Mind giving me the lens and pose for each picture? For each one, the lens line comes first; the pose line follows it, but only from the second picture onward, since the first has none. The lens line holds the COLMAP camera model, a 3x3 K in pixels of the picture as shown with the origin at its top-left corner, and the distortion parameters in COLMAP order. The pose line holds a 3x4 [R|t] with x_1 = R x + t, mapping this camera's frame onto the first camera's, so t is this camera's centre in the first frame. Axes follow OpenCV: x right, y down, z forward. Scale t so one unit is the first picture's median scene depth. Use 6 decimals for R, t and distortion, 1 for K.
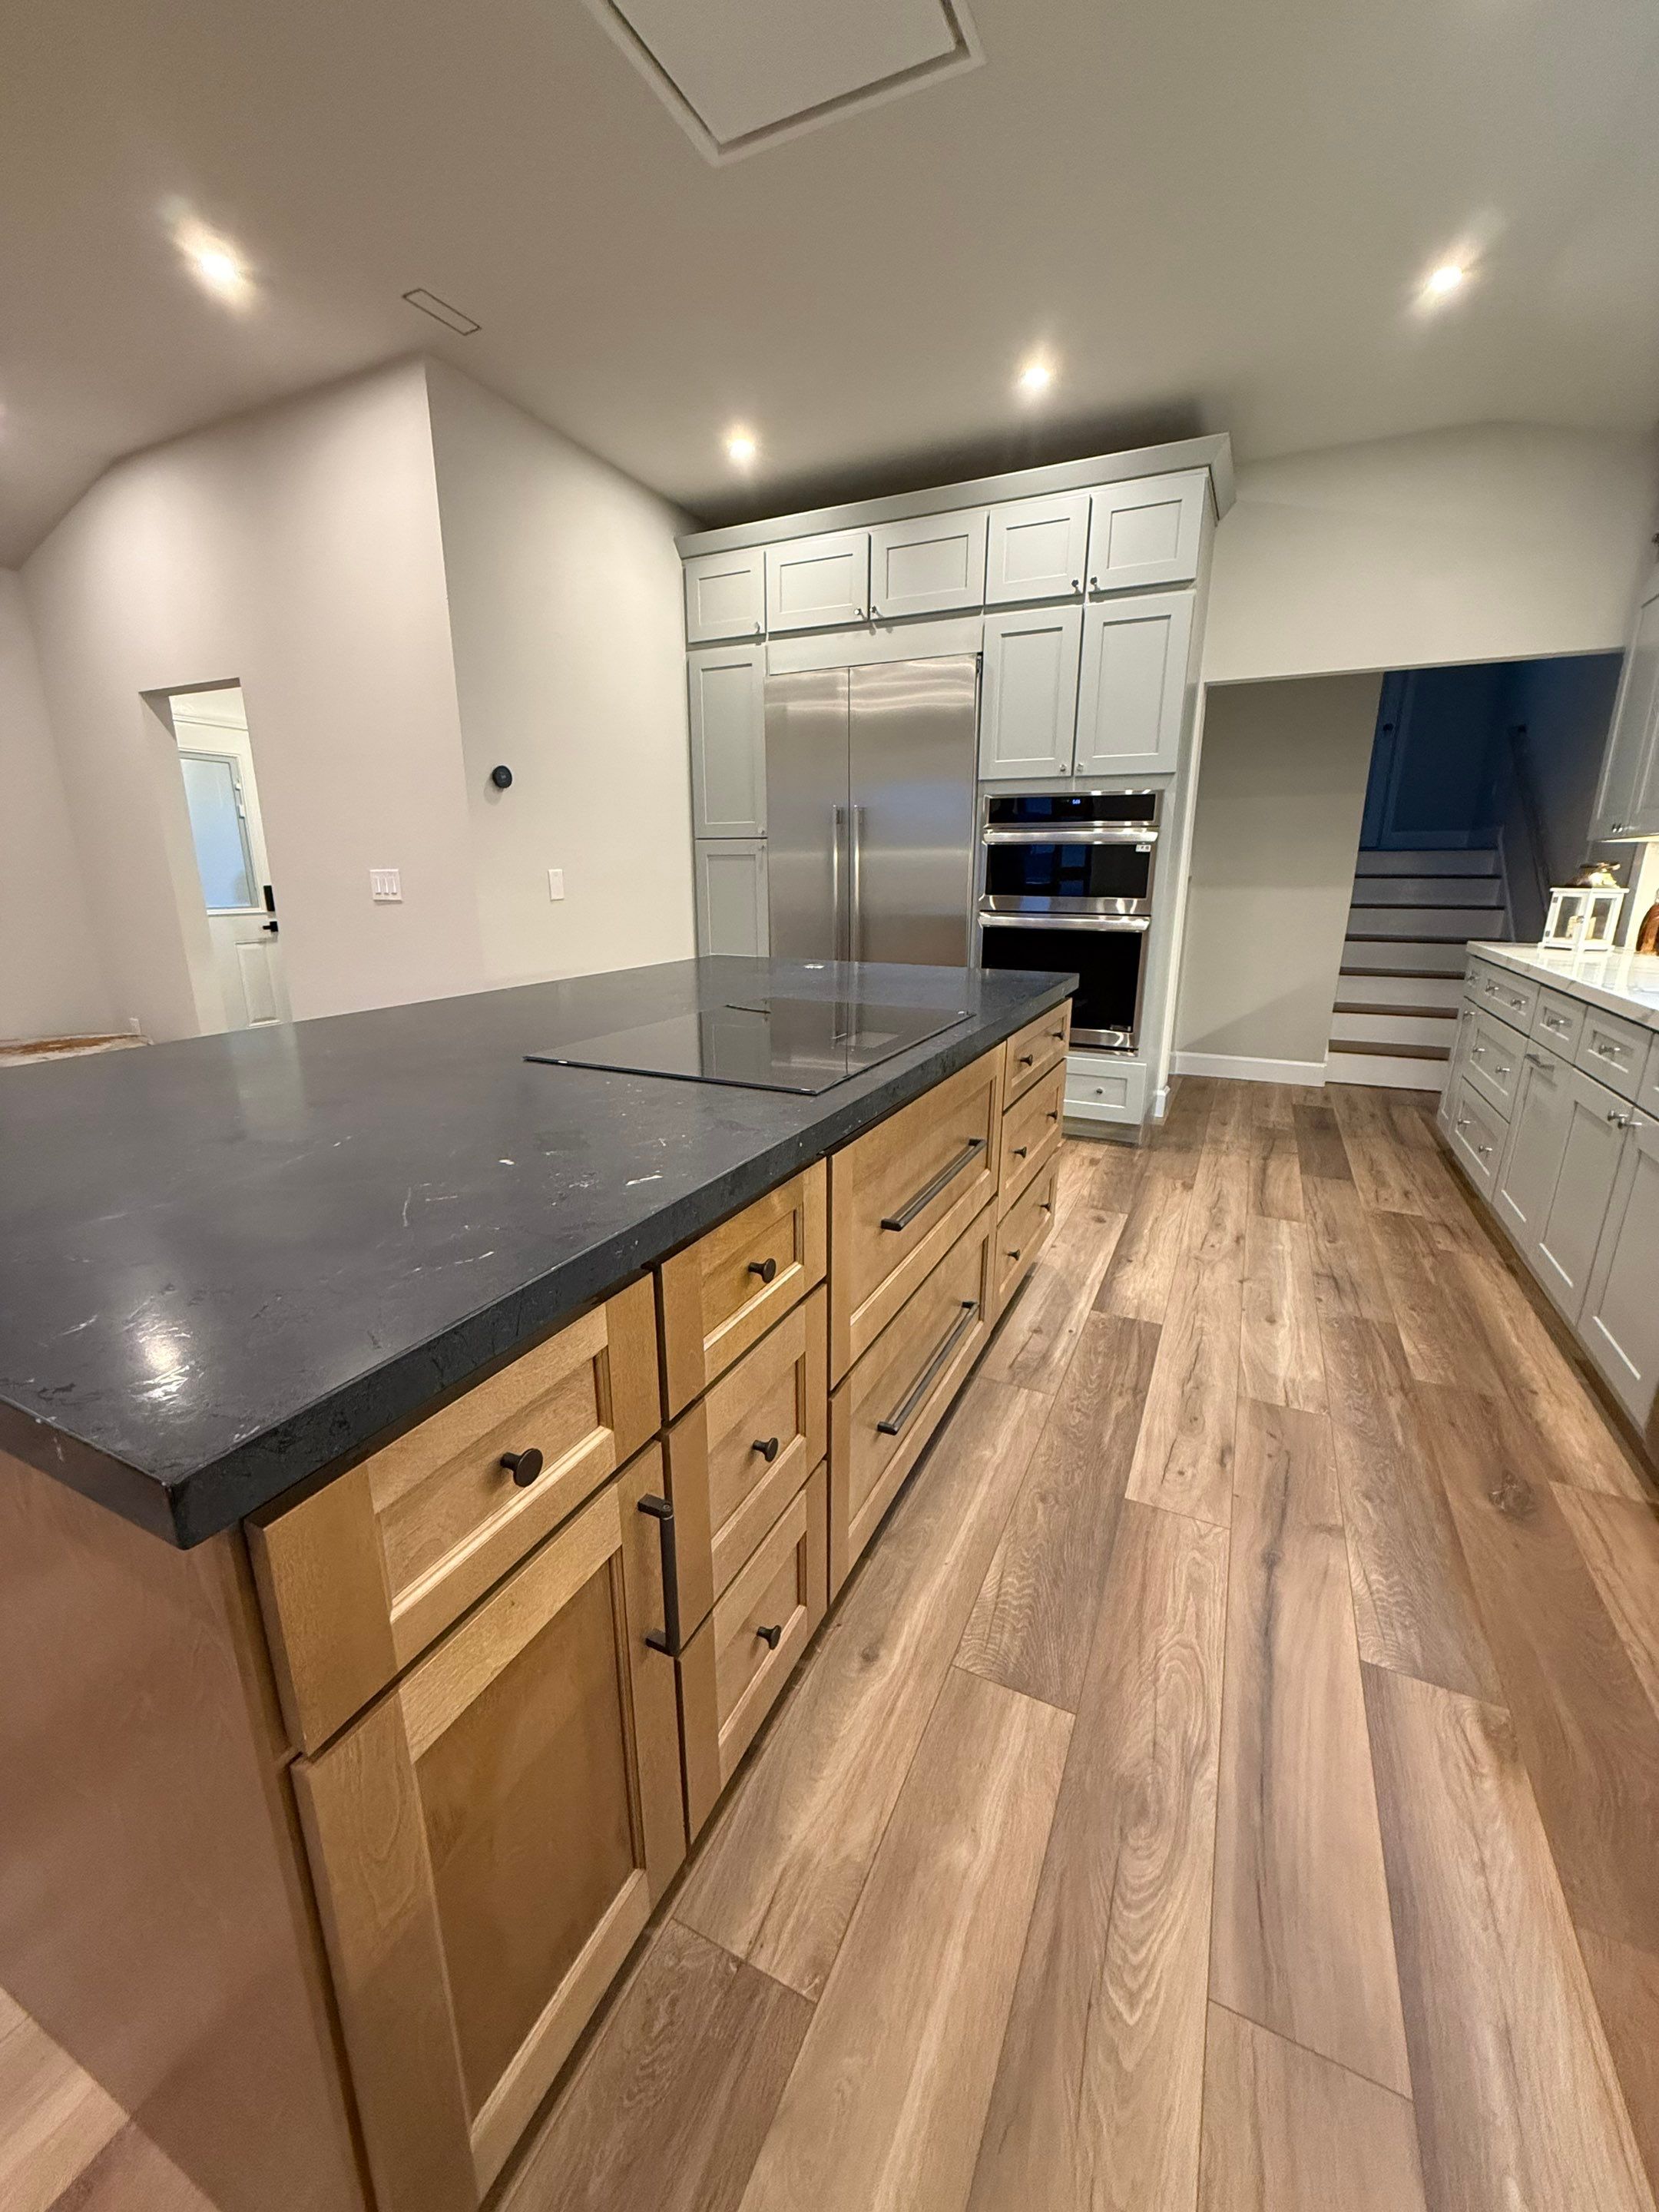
lens RADIAL K [[878.0, 0, 827.9], [0, 878.0, 1100.7], [0, 0, 1]] dist [-0.001152, 0.000634]
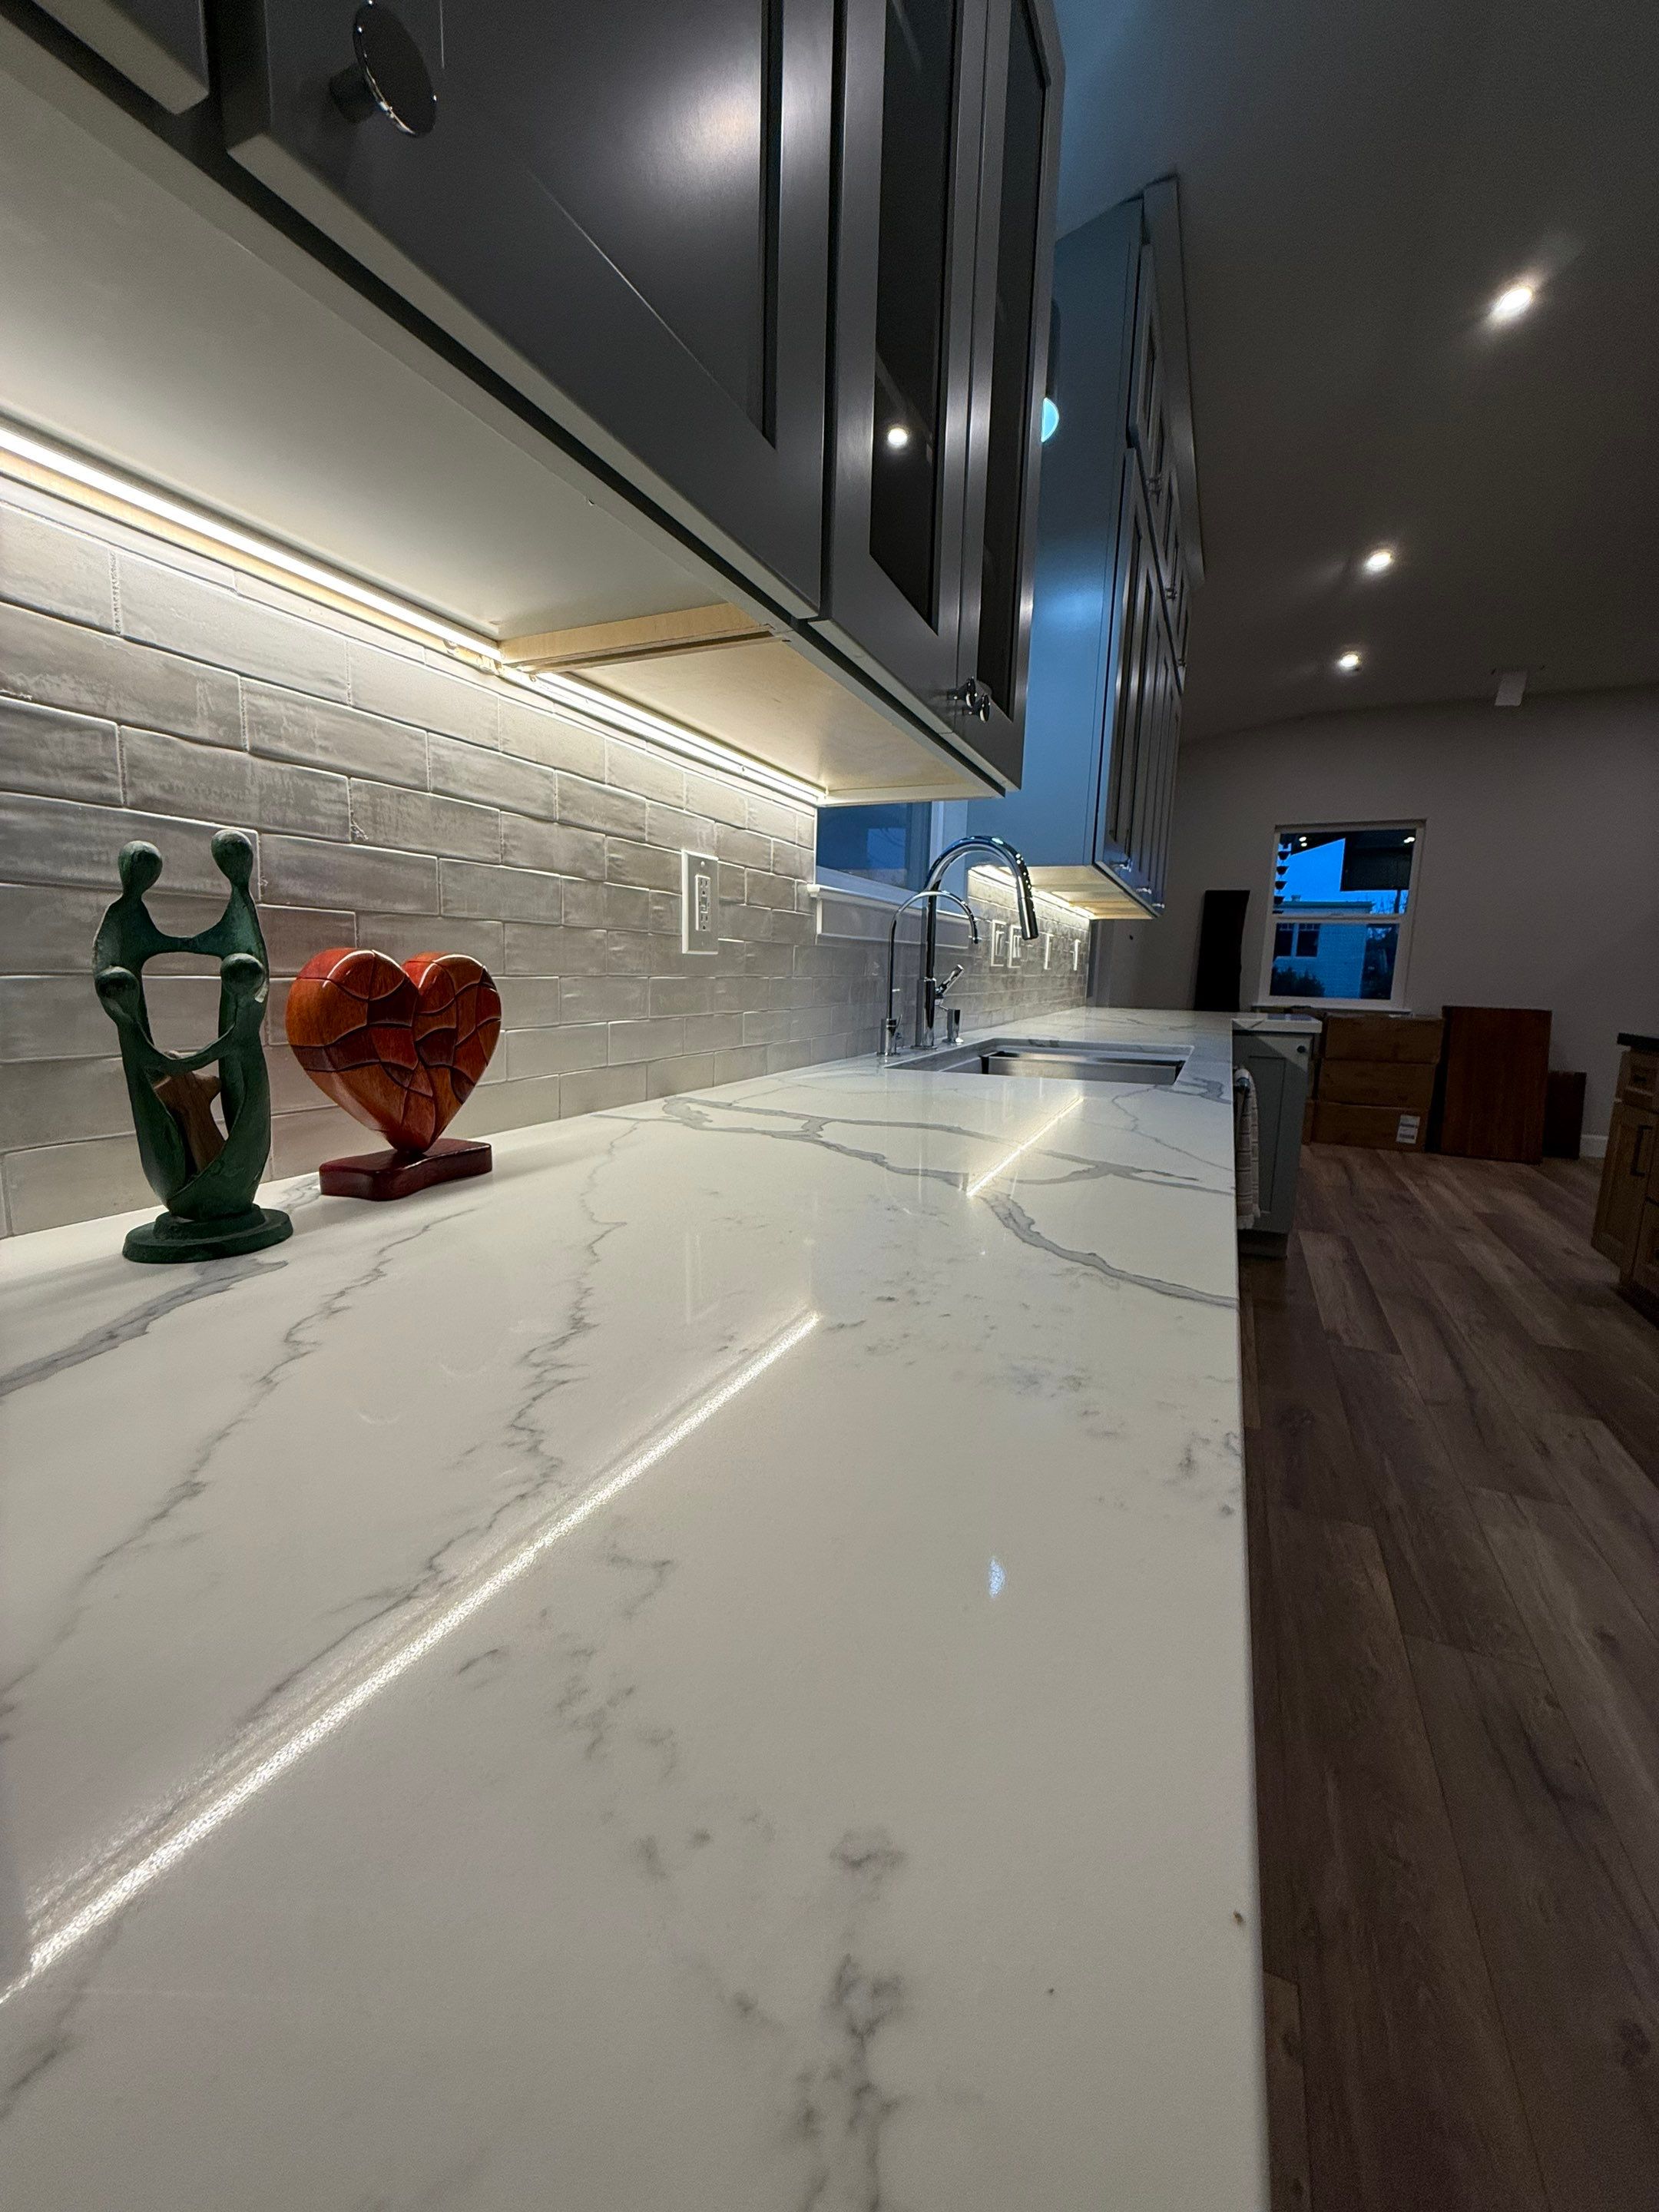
lens RADIAL K [[878.0, 0, 827.9], [0, 878.0, 1100.7], [0, 0, 1]] dist [-0.001152, 0.000634]
pose [[-0.999473, -0.021534, -0.024271, 0.933255], [-0.029415, 0.917045, 0.397698, -0.274699], [0.013694, 0.398203, -0.917195, 1.228477]]
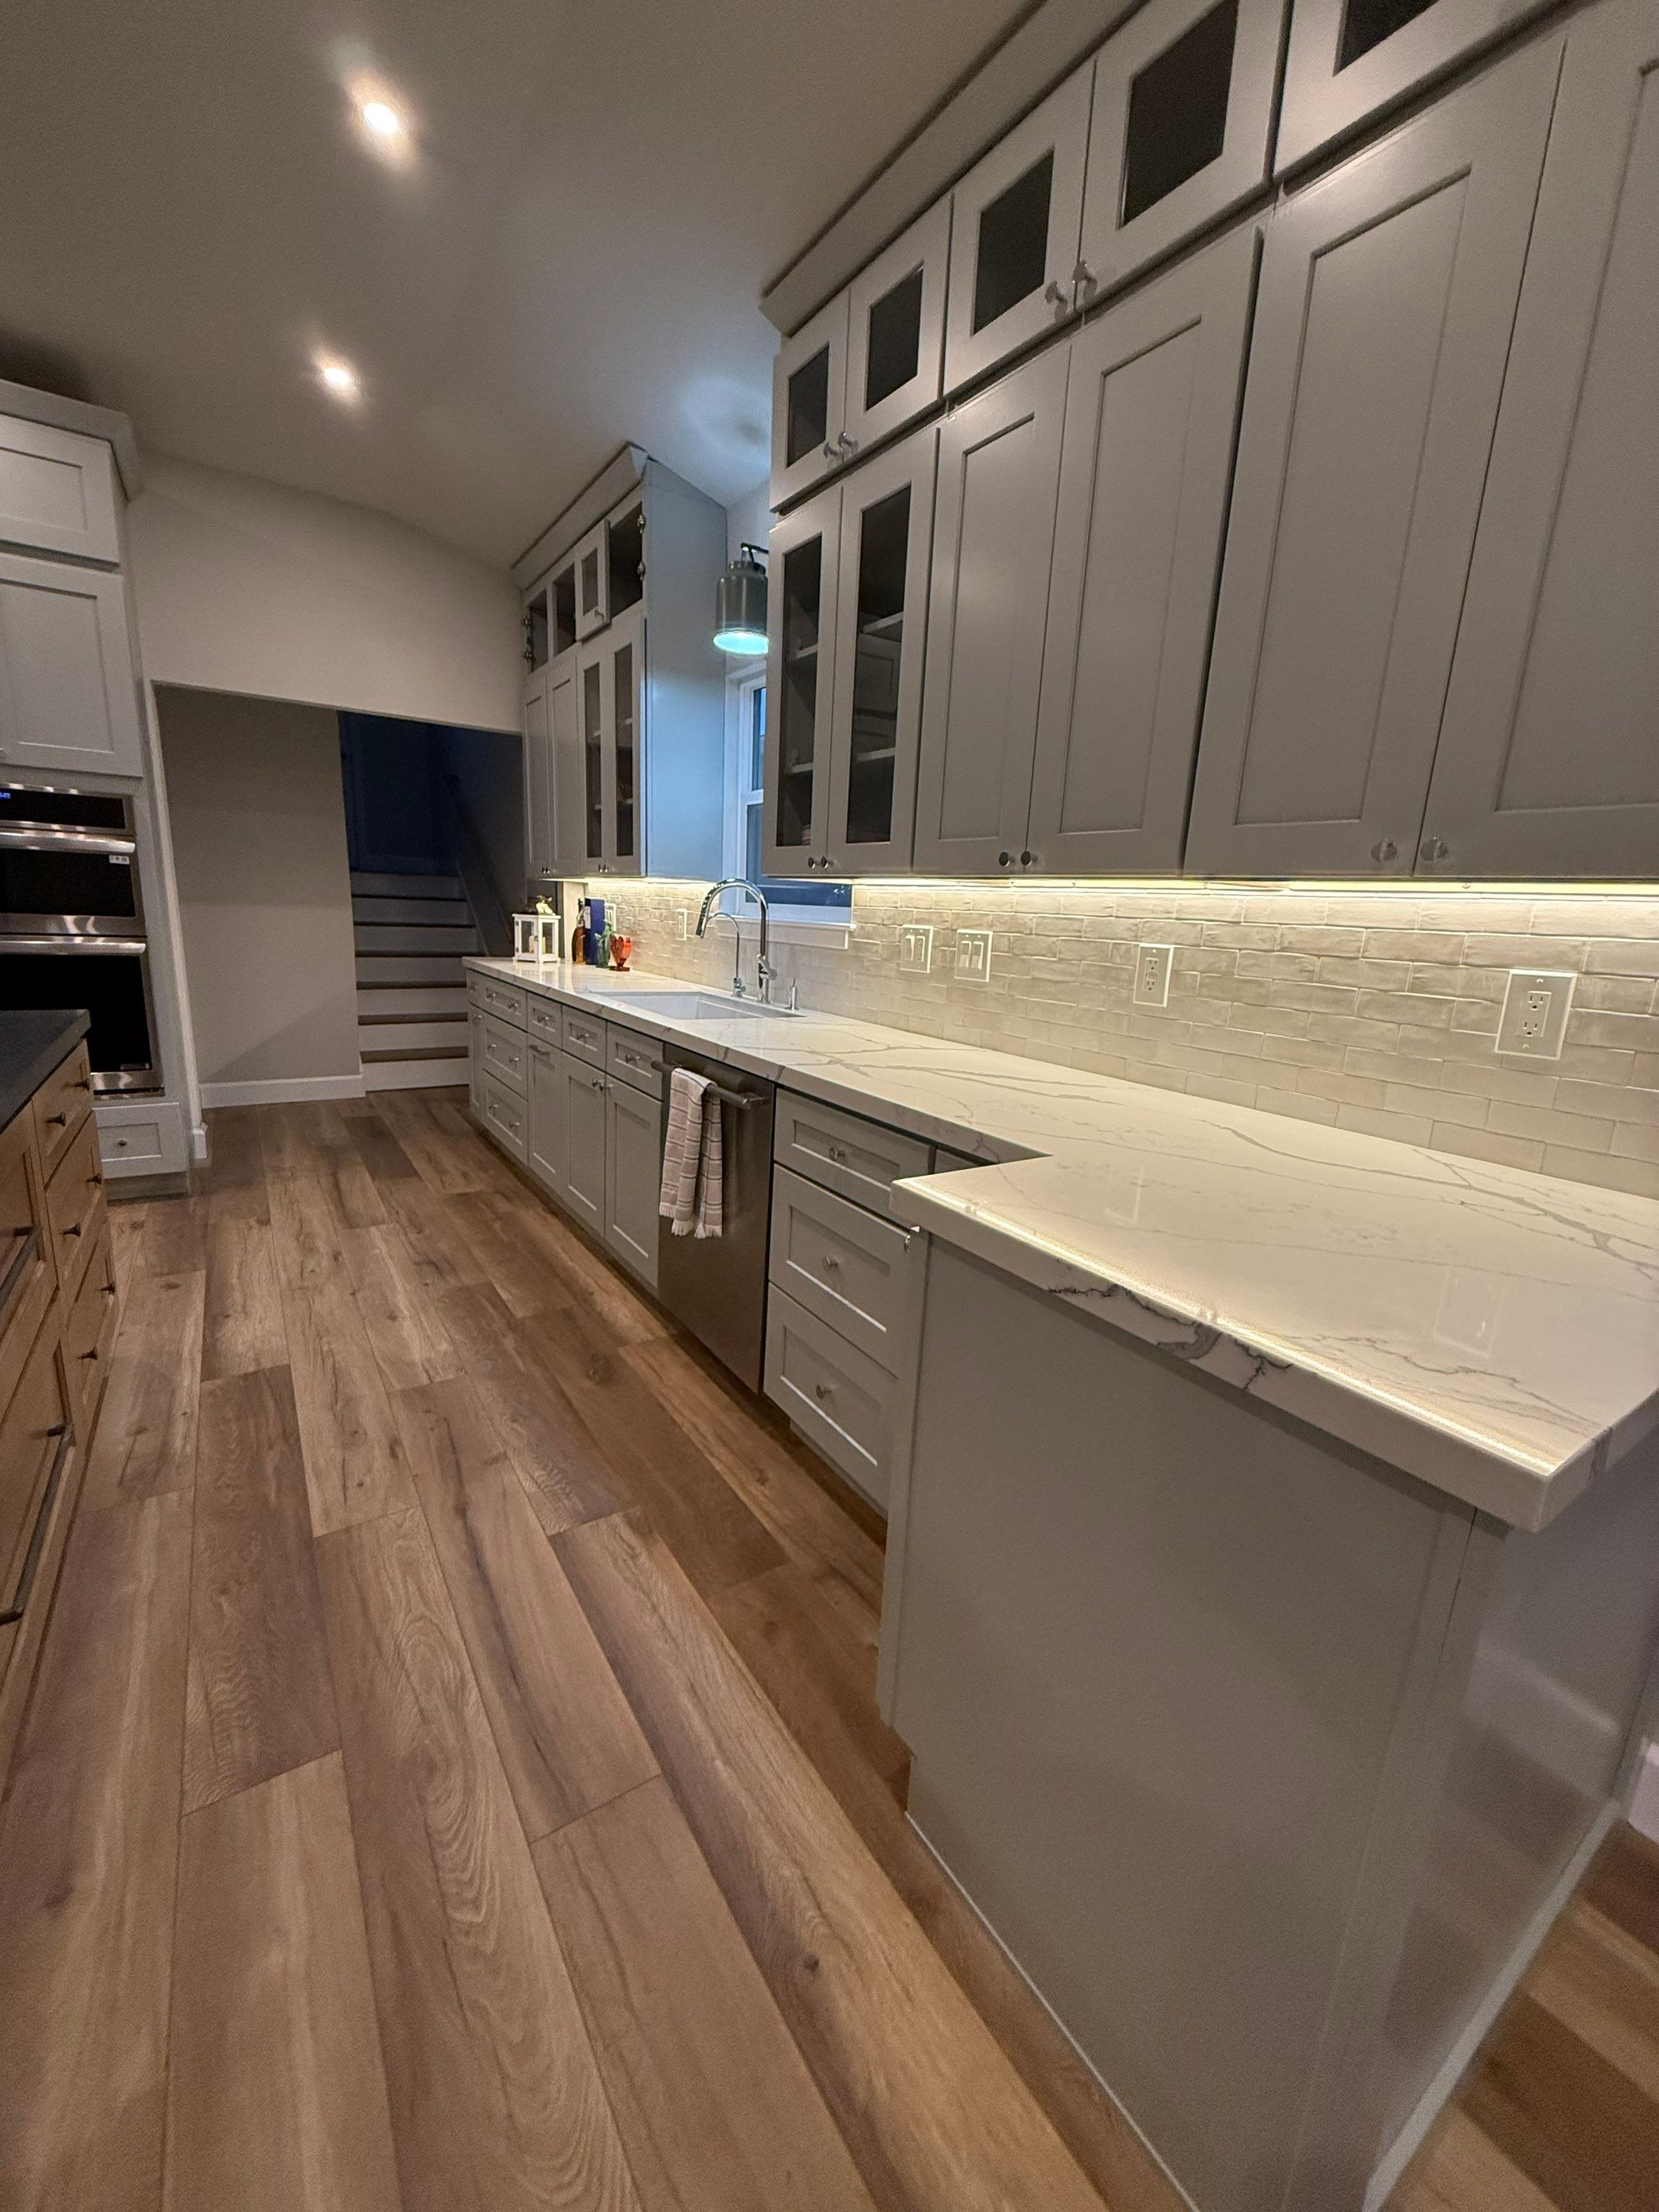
lens RADIAL K [[878.0, 0, 827.9], [0, 878.0, 1100.7], [0, 0, 1]] dist [-0.001152, 0.000634]
pose [[0.509456, -0.162938, 0.844929, -0.074512], [0.174036, 0.981127, 0.084266, -0.005741], [-0.842713, 0.104118, 0.528198, -0.033777]]
